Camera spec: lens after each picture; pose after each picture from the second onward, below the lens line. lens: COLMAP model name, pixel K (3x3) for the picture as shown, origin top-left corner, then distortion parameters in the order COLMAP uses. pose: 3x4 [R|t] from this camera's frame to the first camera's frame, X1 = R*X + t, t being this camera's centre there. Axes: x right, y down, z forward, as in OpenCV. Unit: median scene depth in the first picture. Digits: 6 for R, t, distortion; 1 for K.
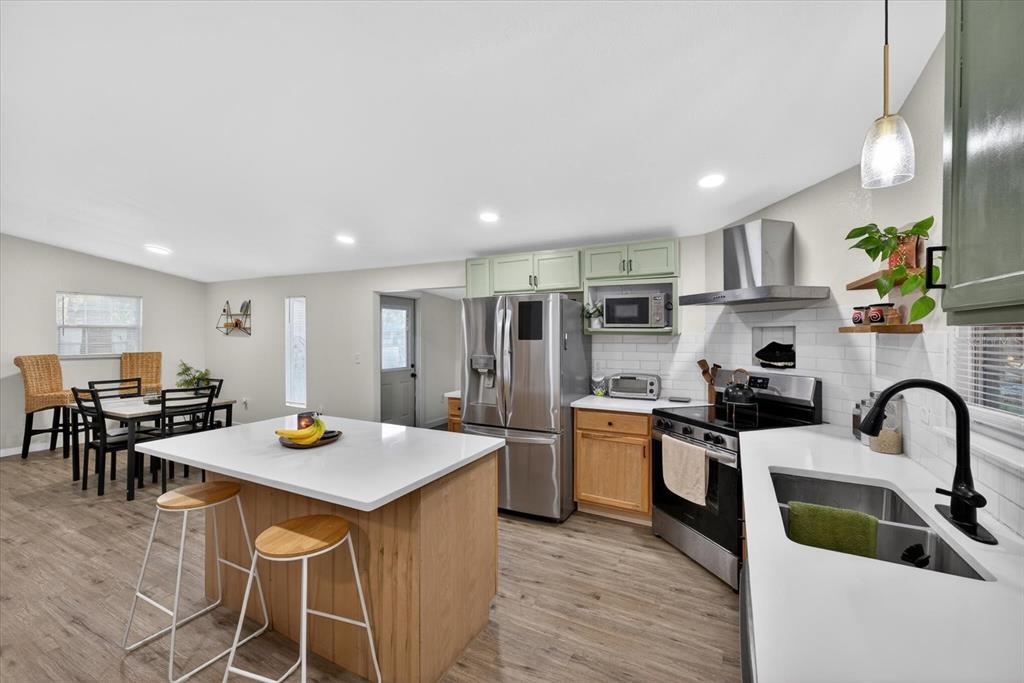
lens RADIAL K [[424.0, 0, 511.6], [0, 424.0, 339.6], [0, 0, 1]] dist [0.006947, -0.000554]
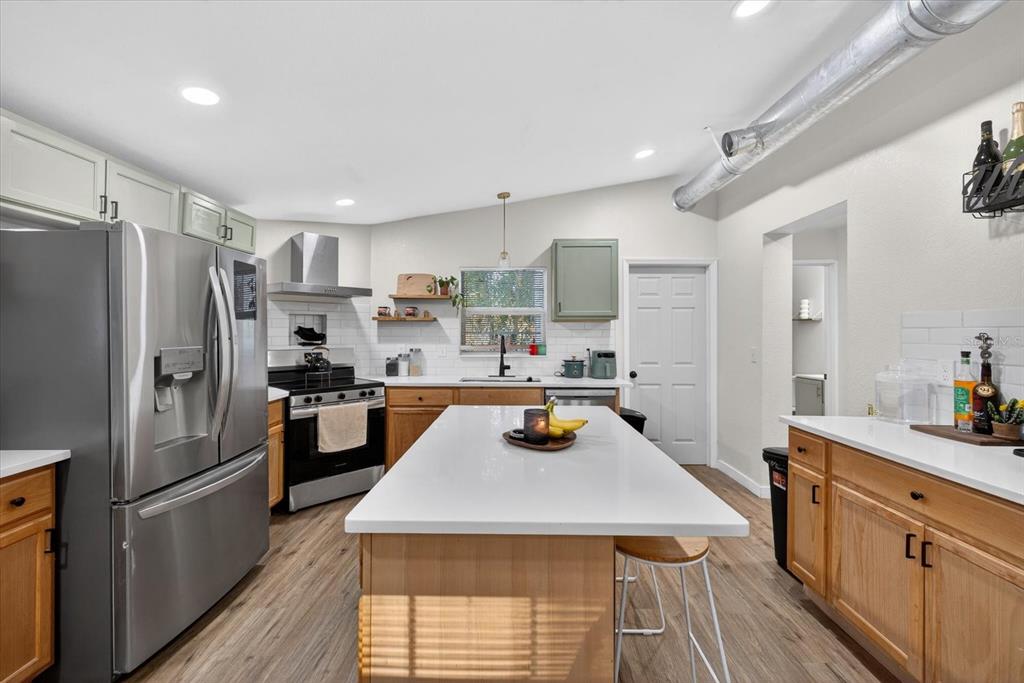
lens RADIAL K [[409.8, 0, 517.6], [0, 409.8, 333.6], [0, 0, 1]] dist [-0.023005, -0.000195]
pose [[-0.457247, -0.005723, 0.889321, -0.790122], [0.008594, 0.999904, 0.010853, 0.020891], [-0.889298, 0.012605, -0.457154, 0.974175]]
